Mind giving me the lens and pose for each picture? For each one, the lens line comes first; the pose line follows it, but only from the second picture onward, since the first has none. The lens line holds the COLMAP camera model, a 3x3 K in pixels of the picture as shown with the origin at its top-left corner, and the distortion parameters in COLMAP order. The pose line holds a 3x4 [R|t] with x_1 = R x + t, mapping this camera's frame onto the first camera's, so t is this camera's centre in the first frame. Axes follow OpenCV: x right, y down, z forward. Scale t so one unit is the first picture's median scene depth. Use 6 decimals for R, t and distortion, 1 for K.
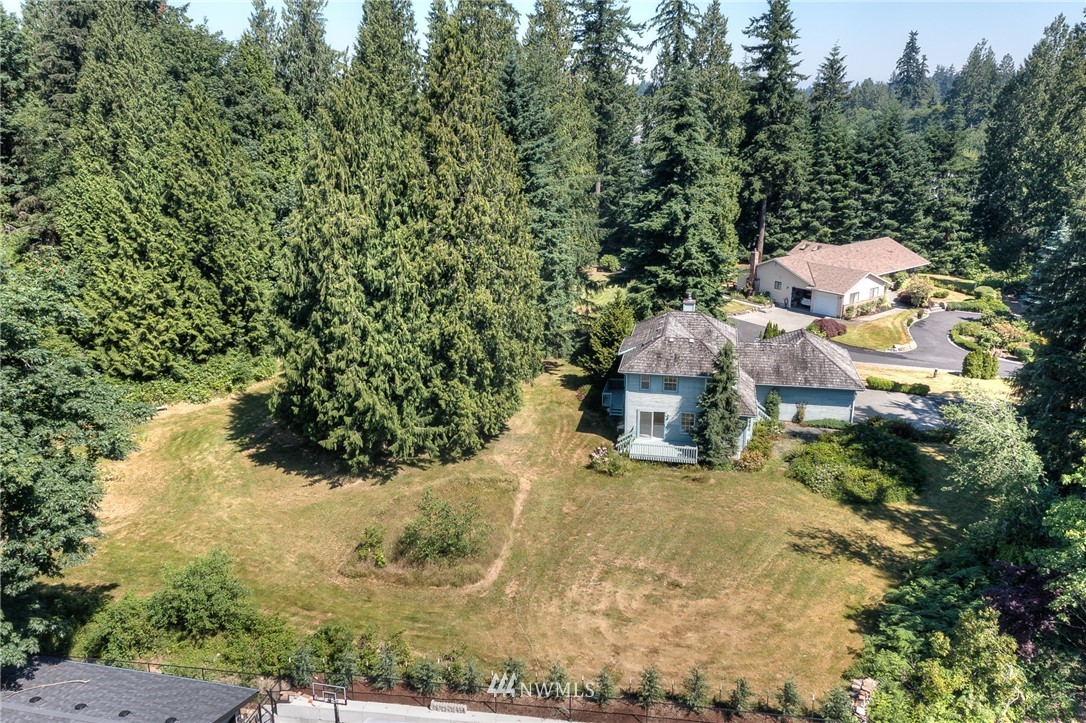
lens RADIAL K [[843.9, 0, 535.4], [0, 843.9, 361.6], [0, 0, 1]] dist [0.047211, 0.020975]
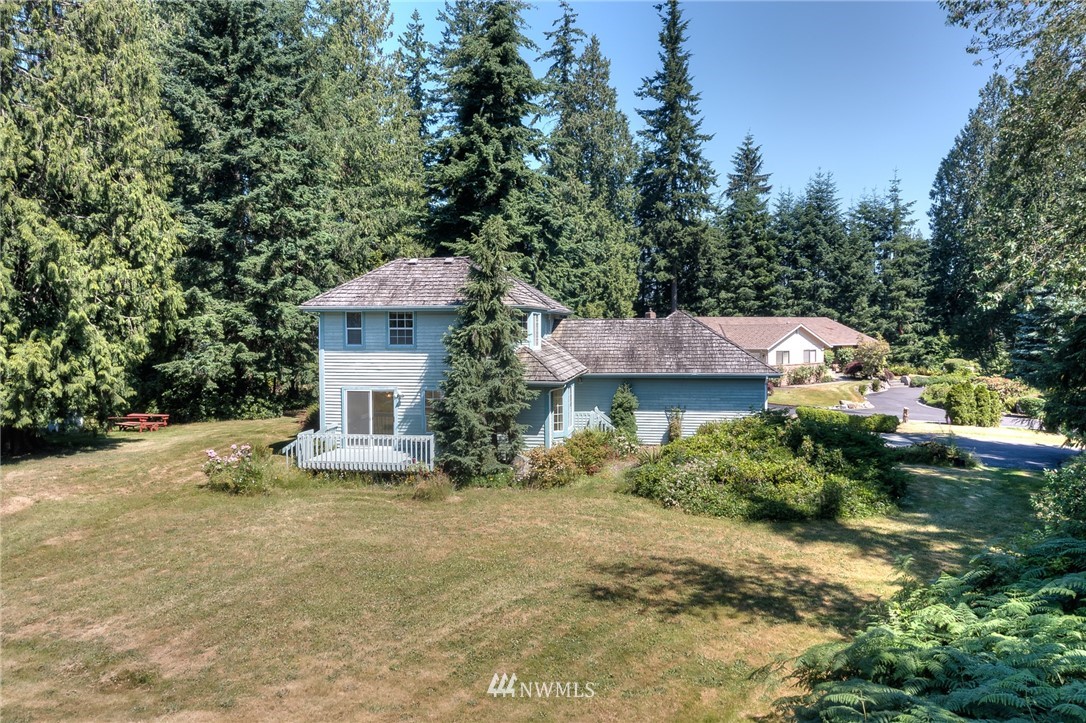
lens RADIAL K [[843.9, 0, 535.6], [0, 843.9, 359.4], [0, 0, 1]] dist [0.047211, 0.020975]
pose [[0.999236, 0.002054, 0.039018, 0.111852], [0.008192, 0.965408, -0.260615, 0.089662], [-0.038204, 0.260736, 0.964654, 0.256850]]
